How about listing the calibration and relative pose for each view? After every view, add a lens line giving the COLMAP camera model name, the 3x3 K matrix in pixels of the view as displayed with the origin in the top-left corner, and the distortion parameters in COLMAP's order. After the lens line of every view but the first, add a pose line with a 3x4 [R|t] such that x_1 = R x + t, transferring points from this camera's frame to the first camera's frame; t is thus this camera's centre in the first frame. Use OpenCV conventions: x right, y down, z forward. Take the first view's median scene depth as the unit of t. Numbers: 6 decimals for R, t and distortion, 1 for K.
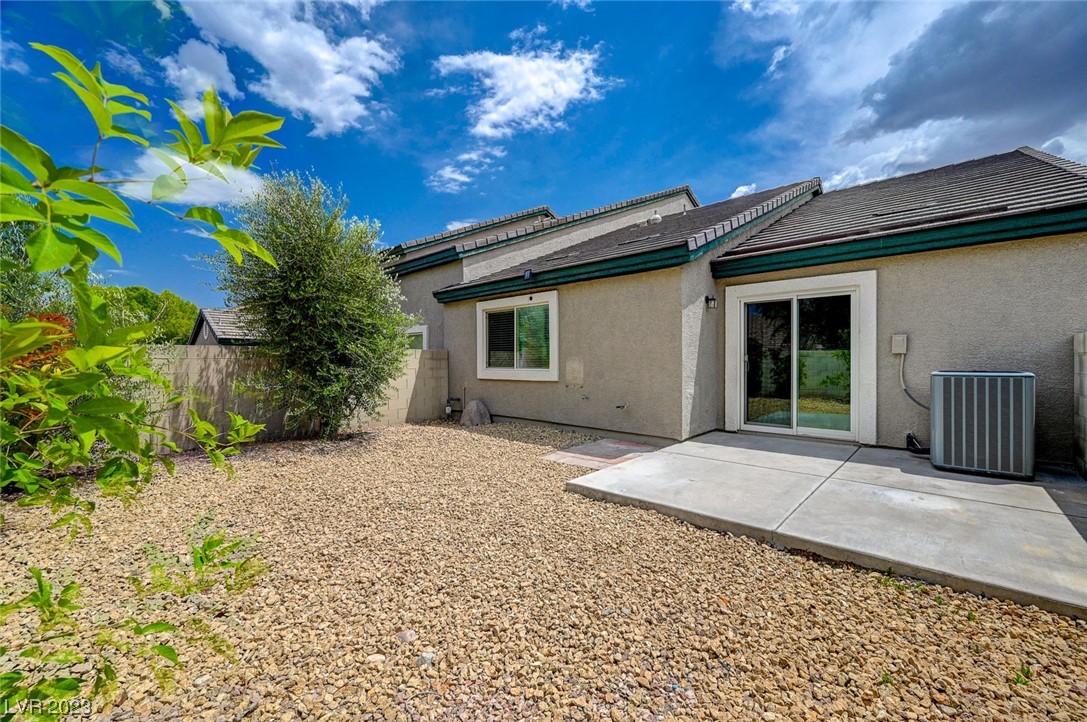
lens RADIAL K [[429.3, 0, 543.9], [0, 429.3, 363.8], [0, 0, 1]] dist [-0.007148, 0.001236]
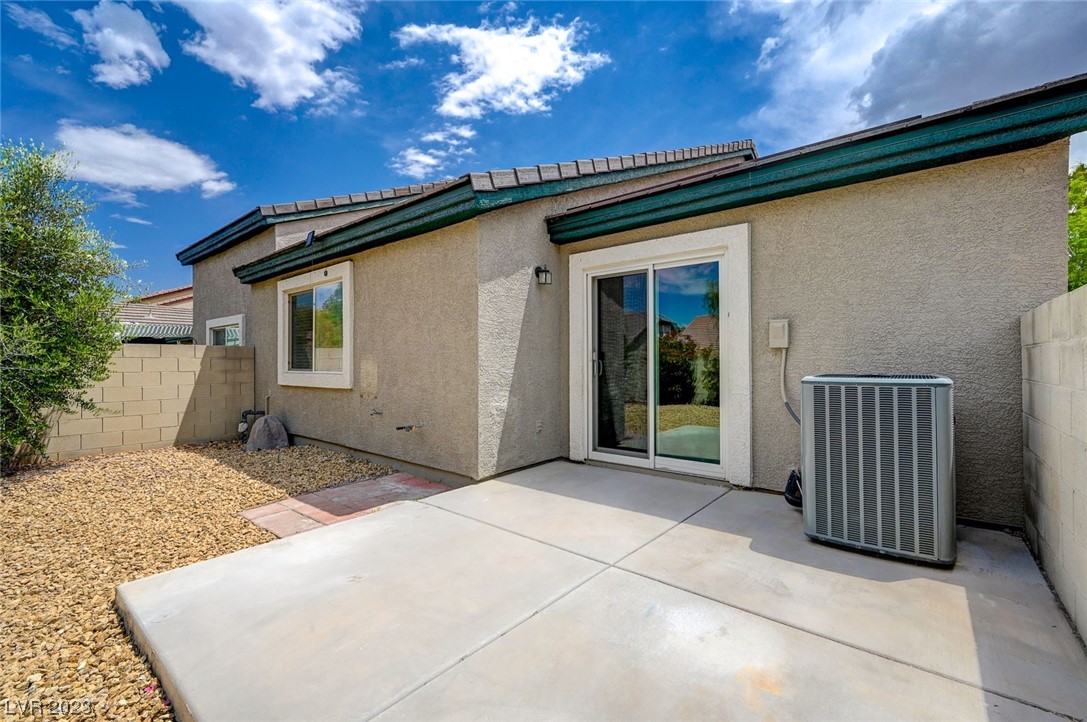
lens RADIAL K [[455.5, 0, 561.8], [0, 455.5, 358.0], [0, 0, 1]] dist [0.003010, -0.001692]
pose [[0.997912, -0.000464, 0.064588, 0.271654], [0.001369, 0.999902, -0.013956, 0.000261], [-0.064575, 0.014015, 0.997814, 0.193895]]
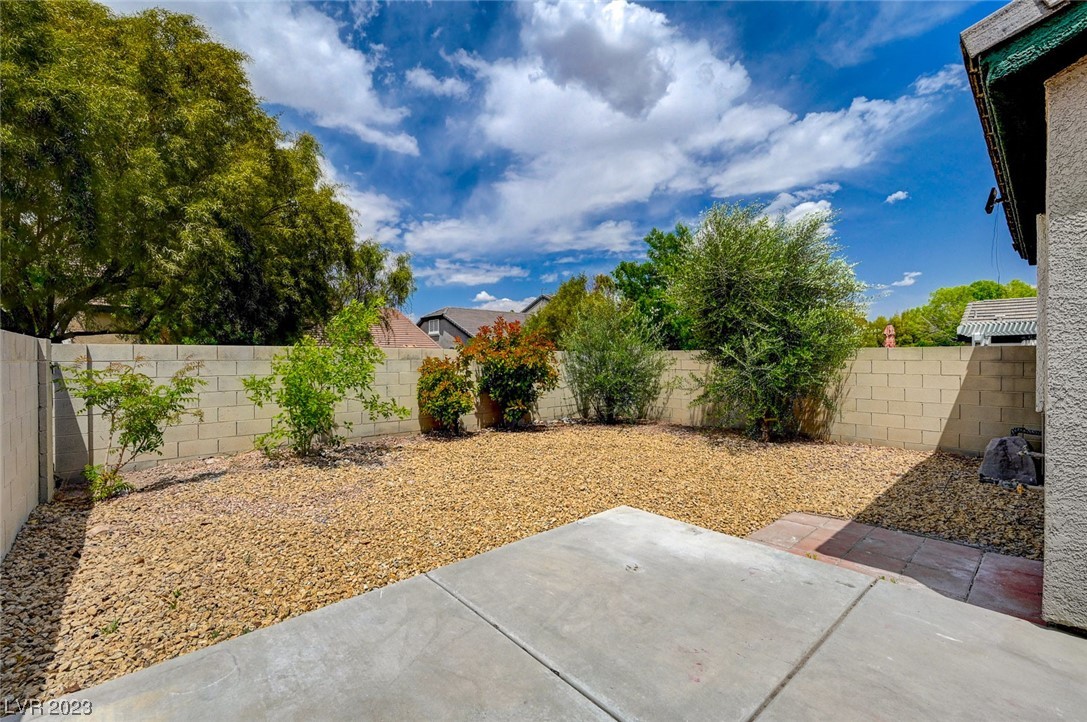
lens RADIAL K [[455.5, 0, 538.0], [0, 455.5, 359.5], [0, 0, 1]] dist [0.003010, -0.001692]
pose [[-0.097989, 0.004345, -0.995178, 0.475597], [-0.010016, 0.999936, 0.005352, -0.011028], [0.995137, 0.010492, -0.097940, 0.443498]]
